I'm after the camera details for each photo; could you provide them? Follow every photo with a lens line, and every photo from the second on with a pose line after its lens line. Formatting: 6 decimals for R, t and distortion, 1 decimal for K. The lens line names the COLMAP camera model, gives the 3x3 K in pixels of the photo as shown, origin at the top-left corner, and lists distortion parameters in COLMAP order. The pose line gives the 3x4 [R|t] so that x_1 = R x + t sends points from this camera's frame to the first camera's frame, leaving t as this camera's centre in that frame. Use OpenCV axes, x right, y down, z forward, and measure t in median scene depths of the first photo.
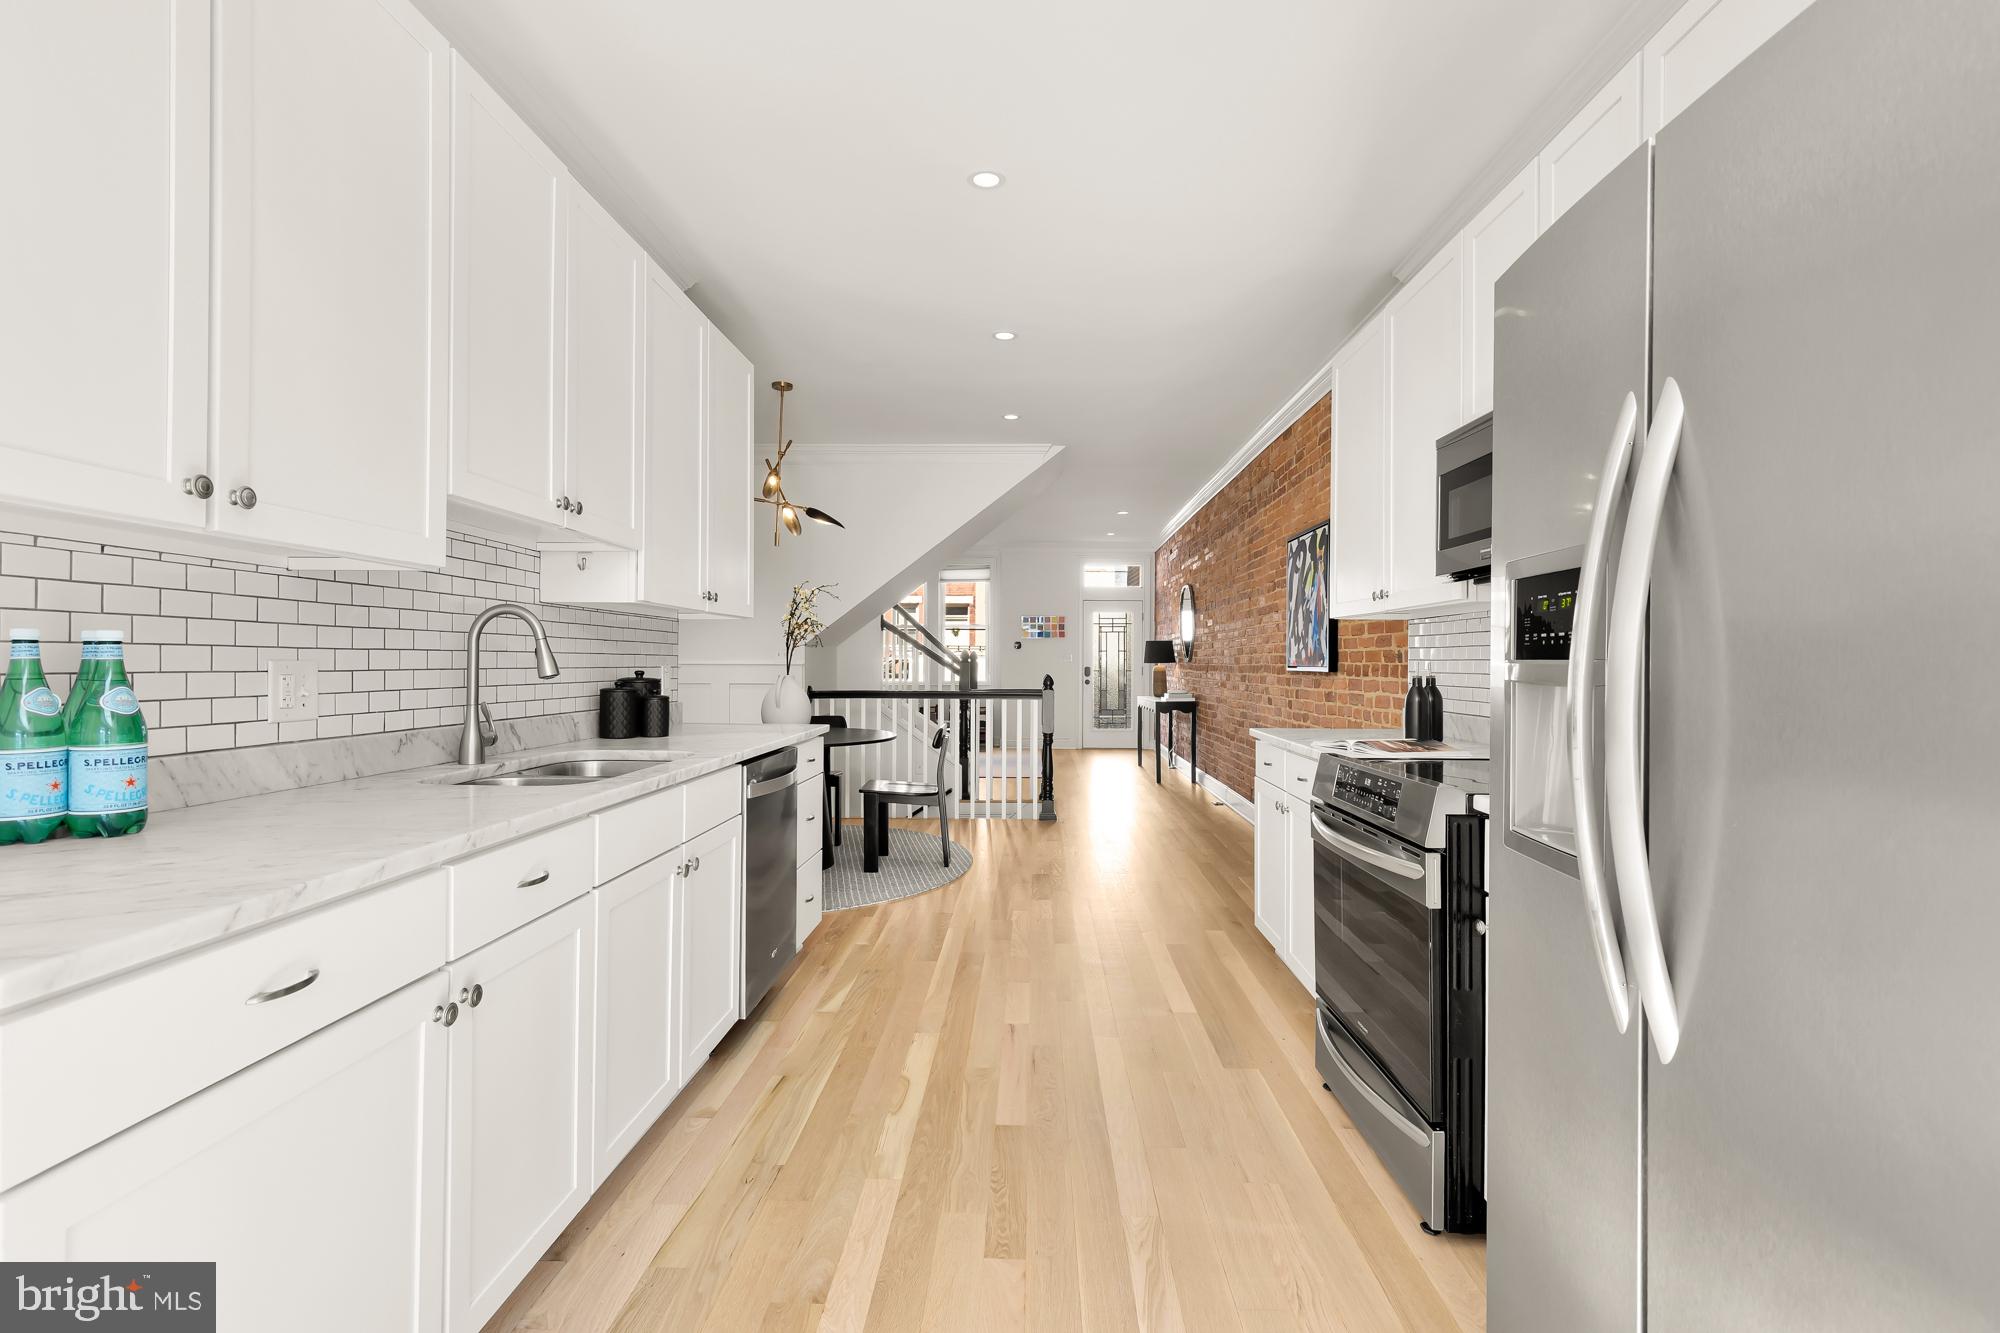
lens RADIAL K [[917.5, 0, 1000.0], [0, 917.5, 666.5], [0, 0, 1]] dist [0.002320, -0.000060]
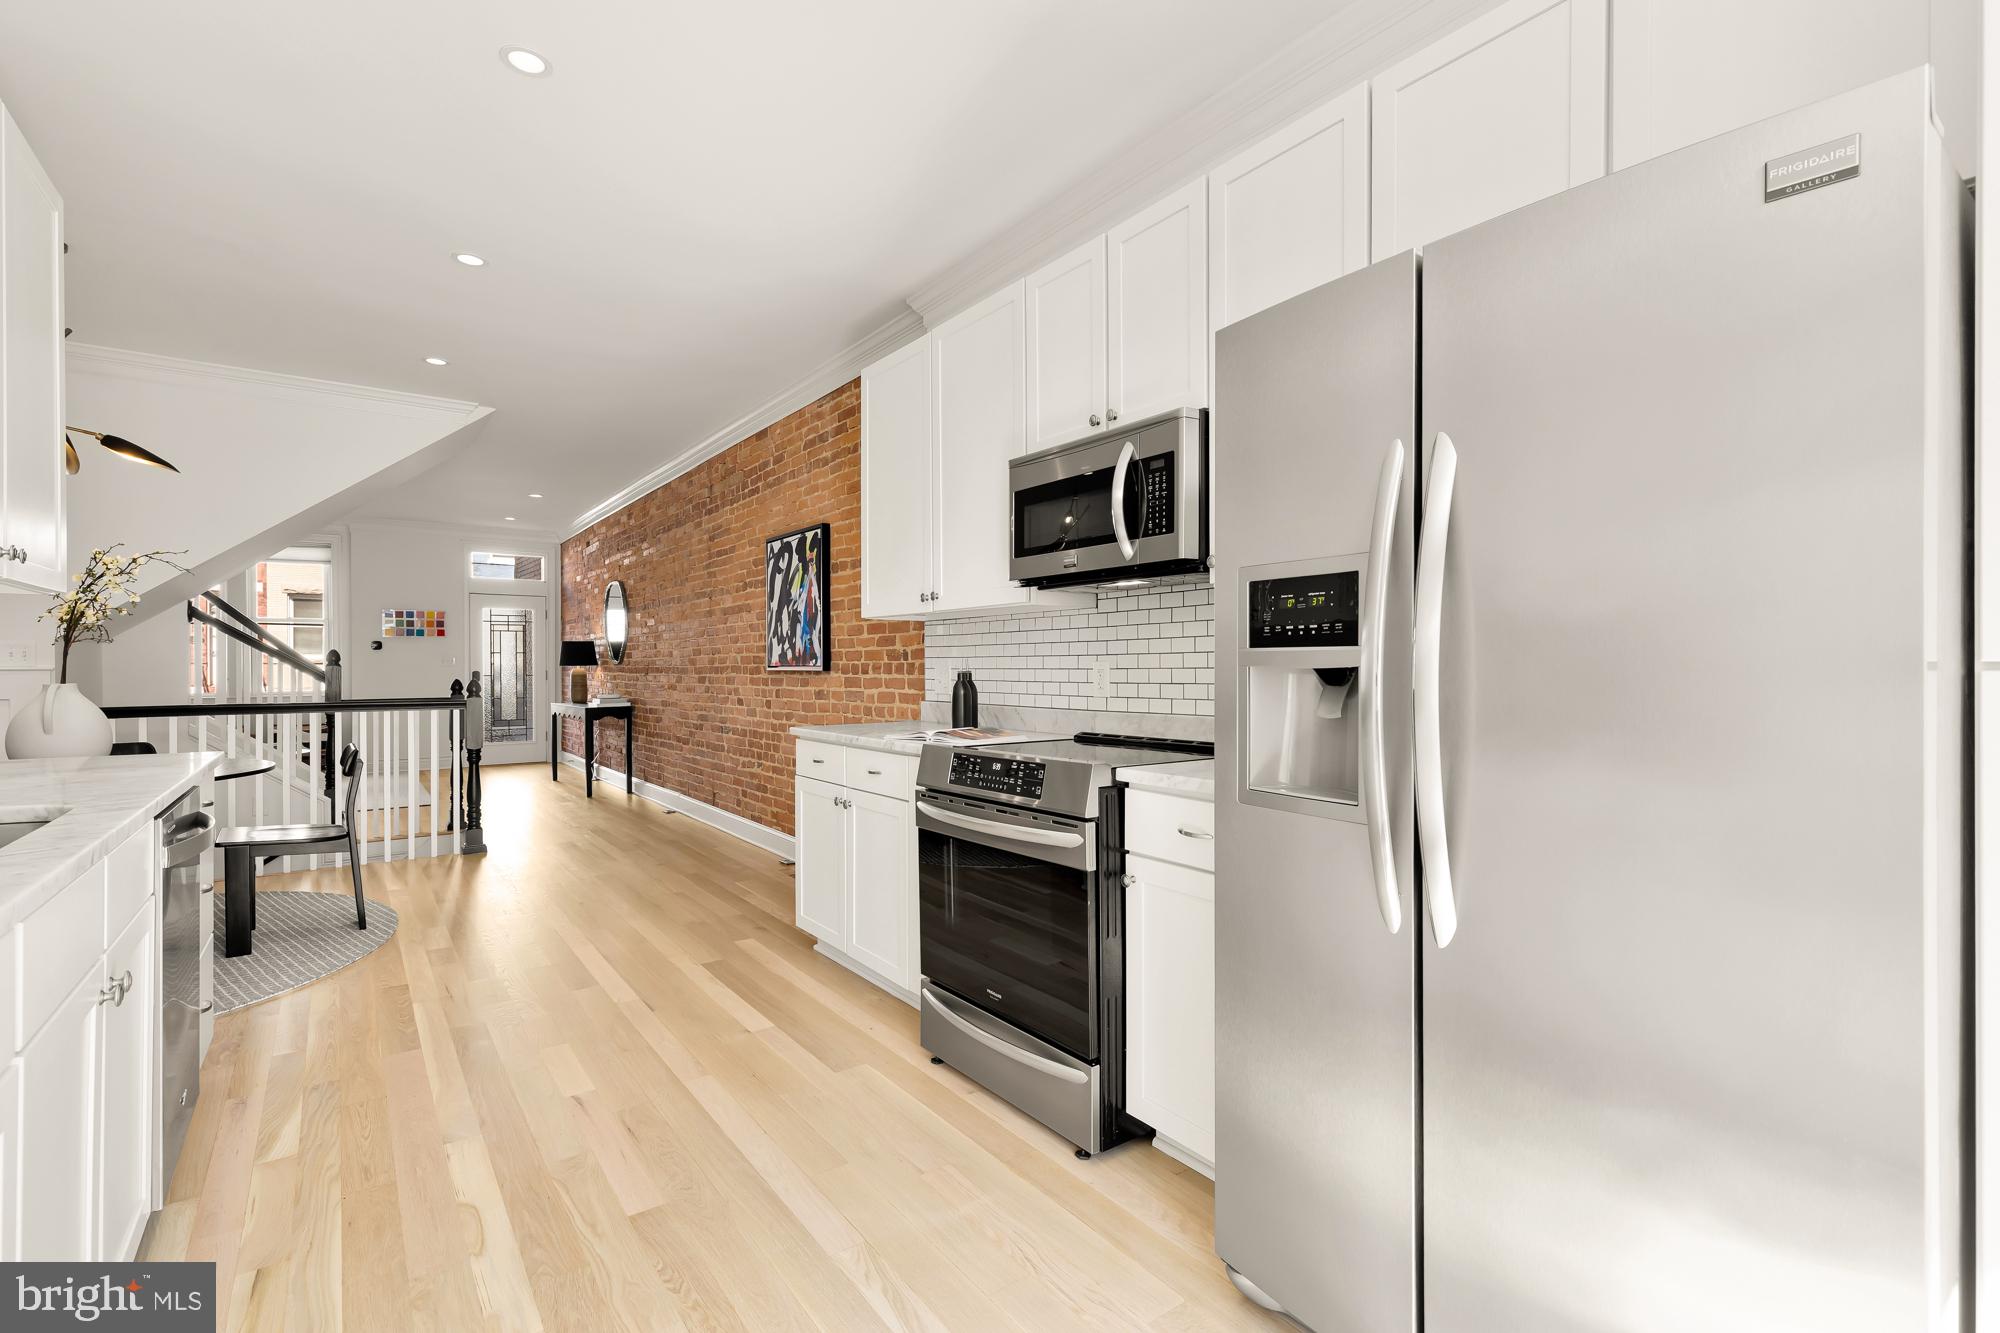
lens RADIAL K [[906.7, 0, 1005.0], [0, 906.7, 670.1], [0, 0, 1]] dist [0.003162, 0.000006]
pose [[0.783786, -0.008935, 0.620967, -0.165472], [0.009151, 0.999954, 0.002839, 0.005925], [-0.620964, 0.003457, 0.783831, 0.101151]]
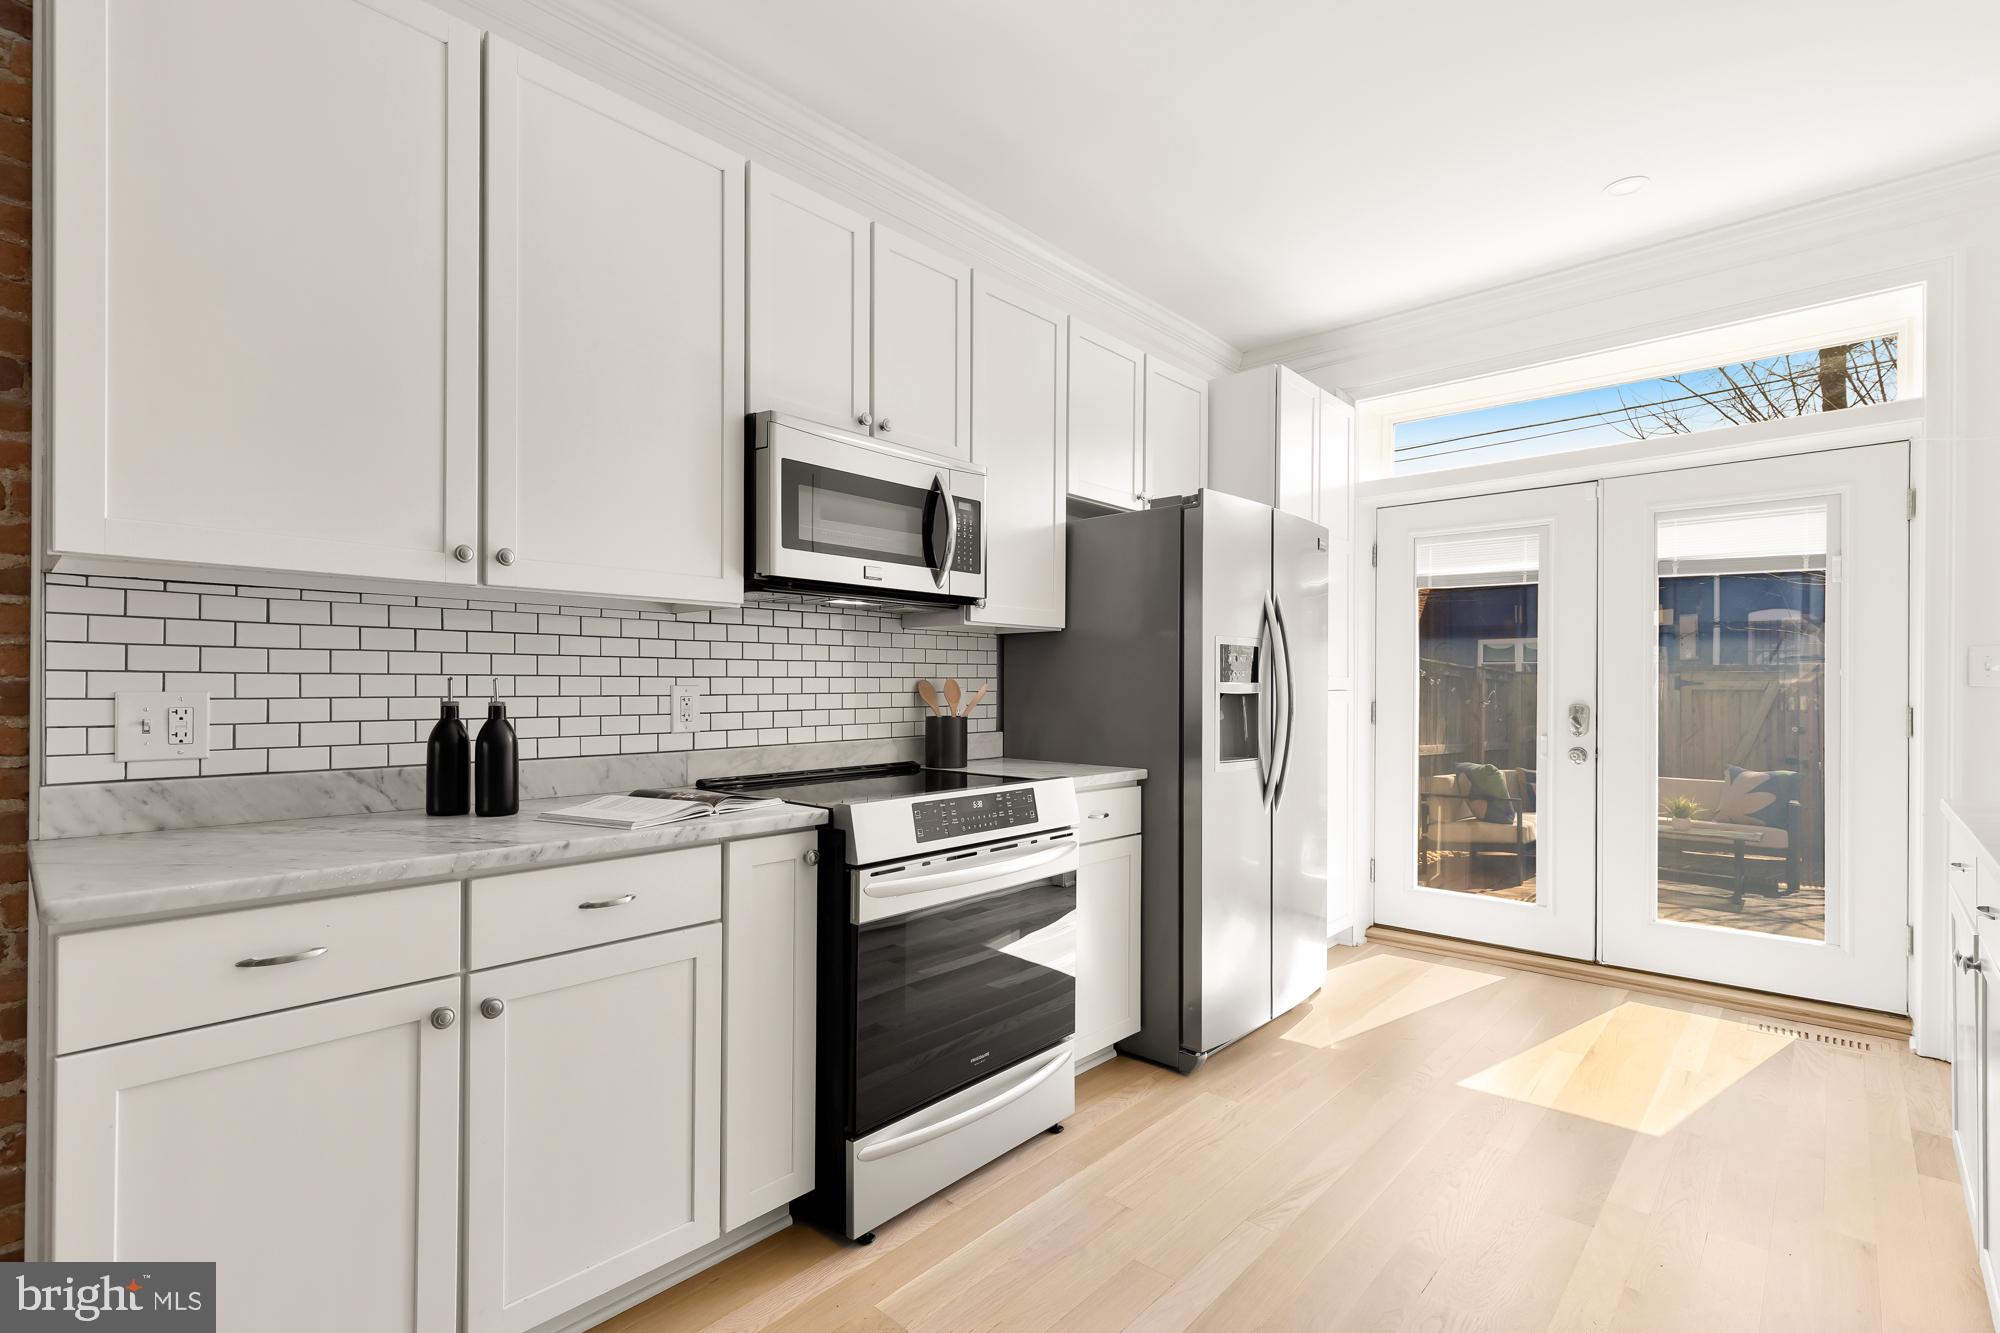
lens RADIAL K [[915.9, 0, 1001.1], [0, 915.9, 686.7], [0, 0, 1]] dist [0.000181, -0.000028]
pose [[-0.764021, -0.006490, 0.645159, -0.158701], [-0.003227, 0.999975, 0.006238, -0.003548], [-0.645183, 0.002684, -0.764023, 1.133548]]
